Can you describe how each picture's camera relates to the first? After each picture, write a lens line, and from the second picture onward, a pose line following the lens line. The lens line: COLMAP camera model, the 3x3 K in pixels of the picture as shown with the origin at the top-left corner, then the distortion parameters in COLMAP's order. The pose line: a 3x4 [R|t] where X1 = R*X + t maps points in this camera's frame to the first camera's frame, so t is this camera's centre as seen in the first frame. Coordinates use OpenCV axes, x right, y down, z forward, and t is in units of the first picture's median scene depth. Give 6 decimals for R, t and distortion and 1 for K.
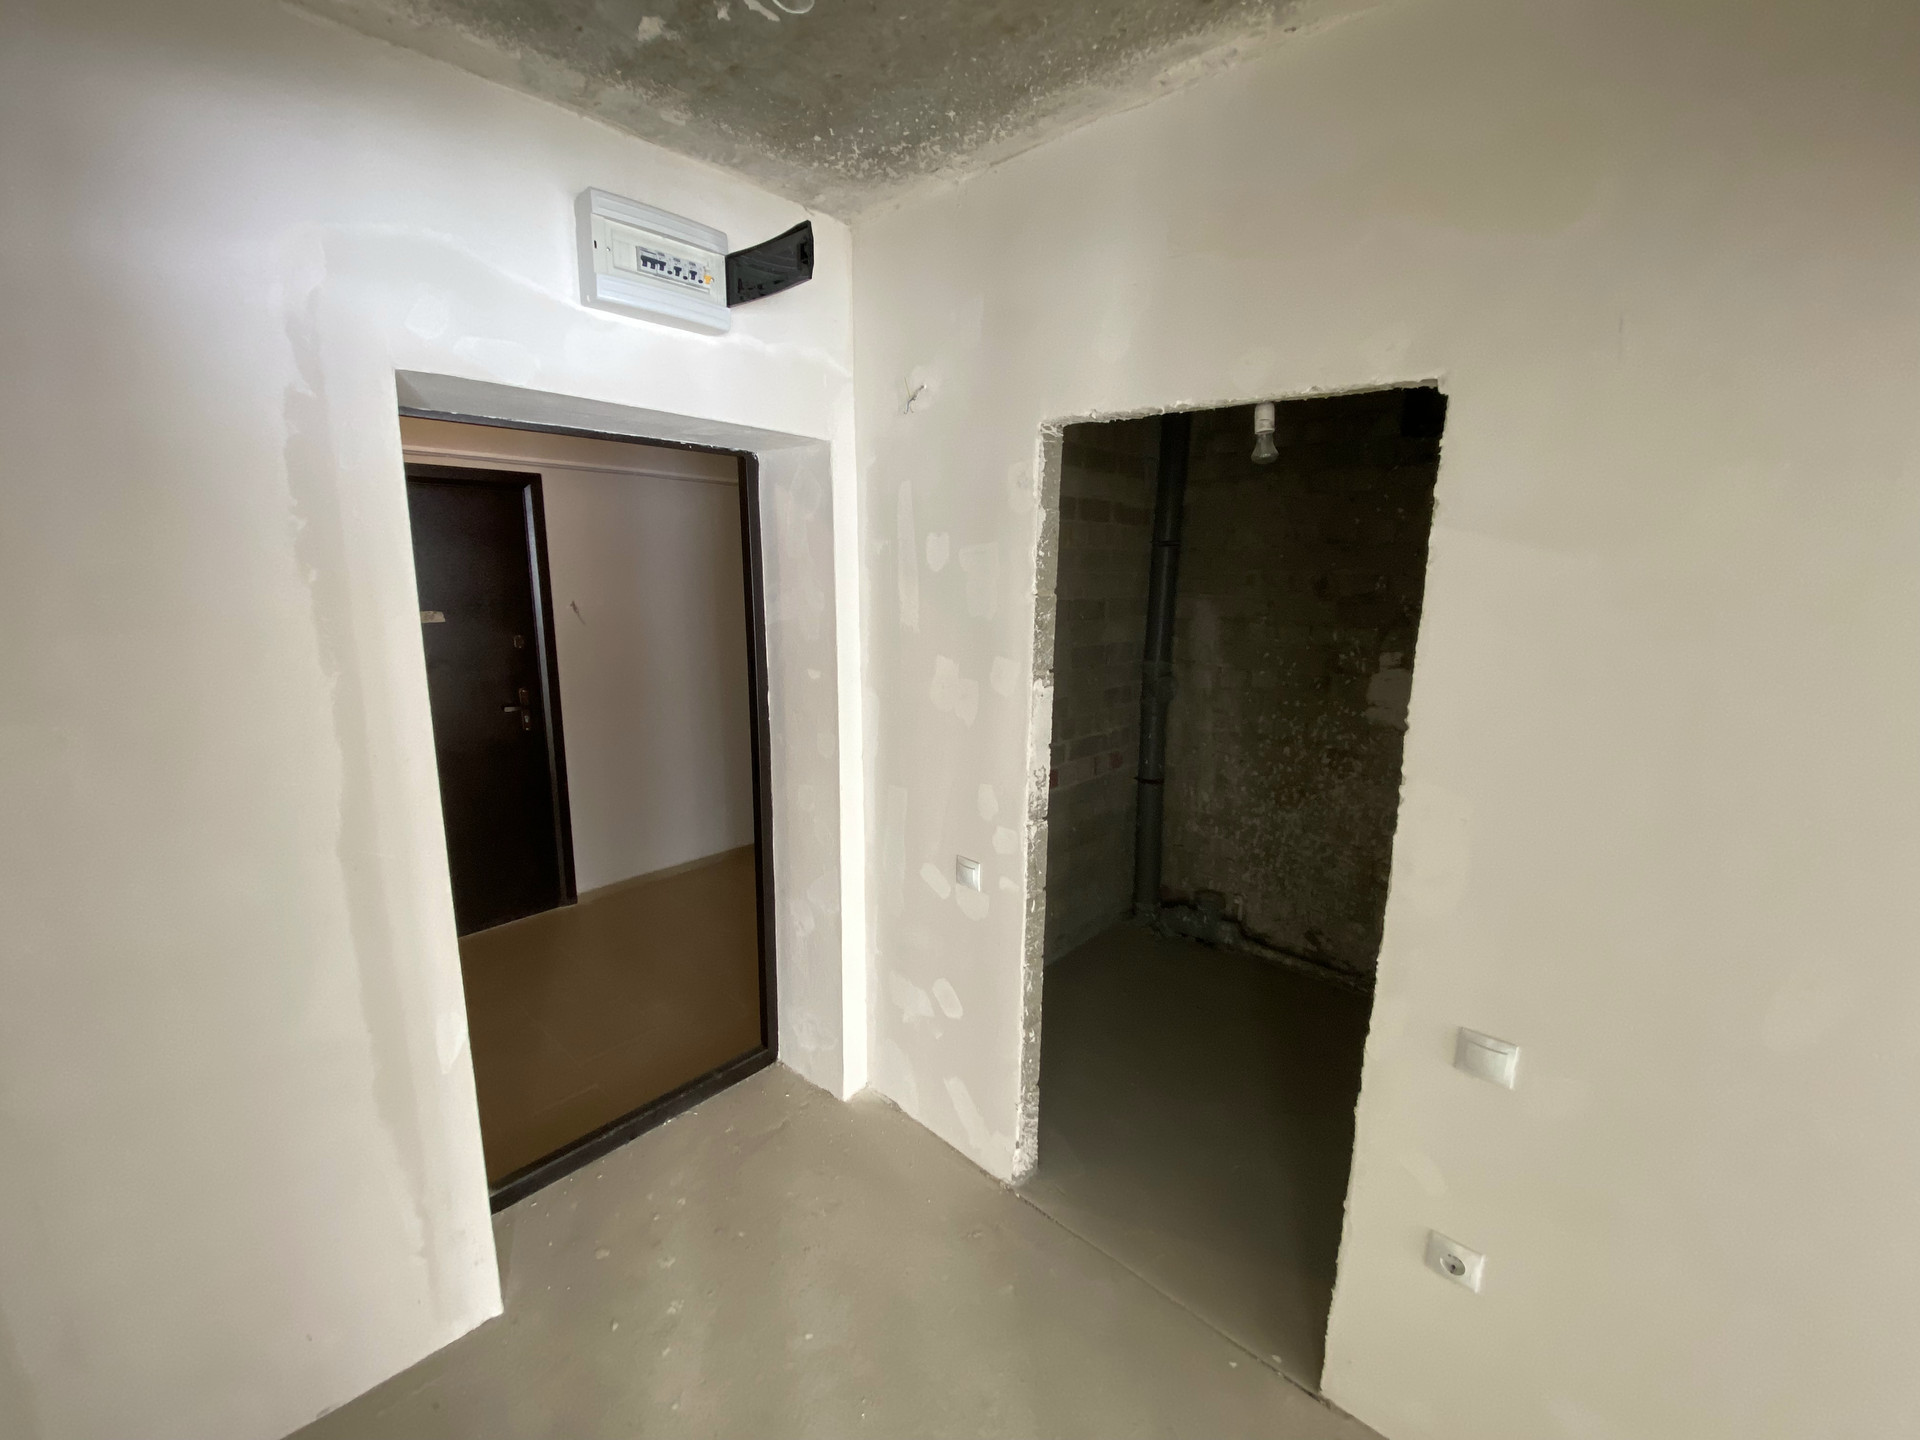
lens RADIAL K [[786.0, 0, 960.0], [0, 786.0, 720.0], [0, 0, 1]] dist [0.010608, -0.017085]
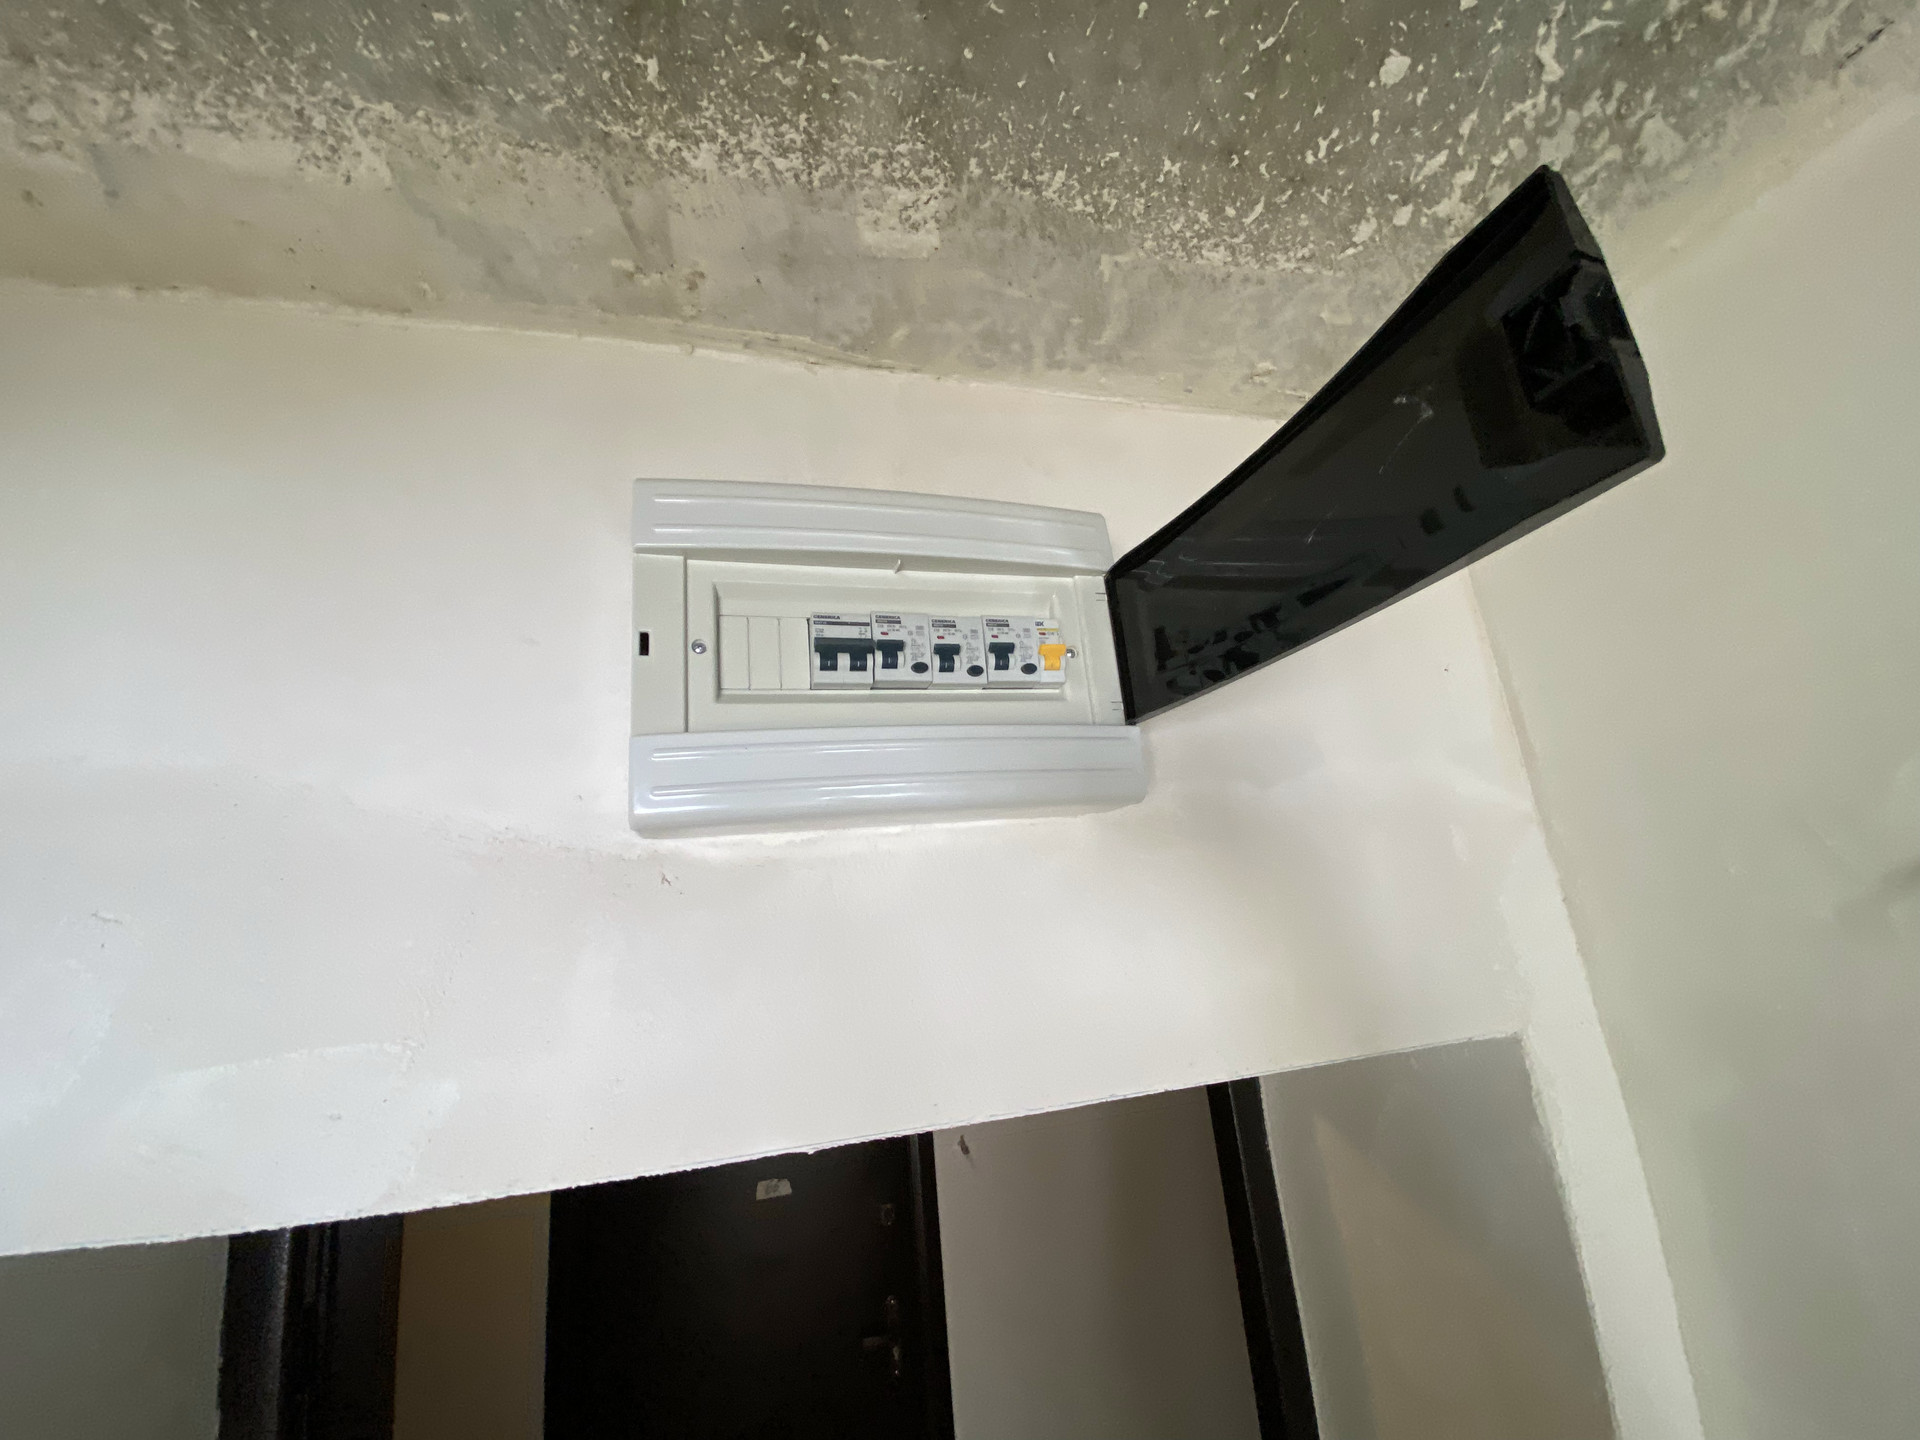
lens RADIAL K [[769.9, 0, 949.9], [0, 769.9, 715.3], [0, 0, 1]] dist [0.035147, -0.034774]
pose [[0.847750, -0.221599, -0.481885, -0.227133], [-0.005168, 0.905045, -0.425284, -0.431912], [0.530370, 0.363025, 0.766107, 0.793736]]
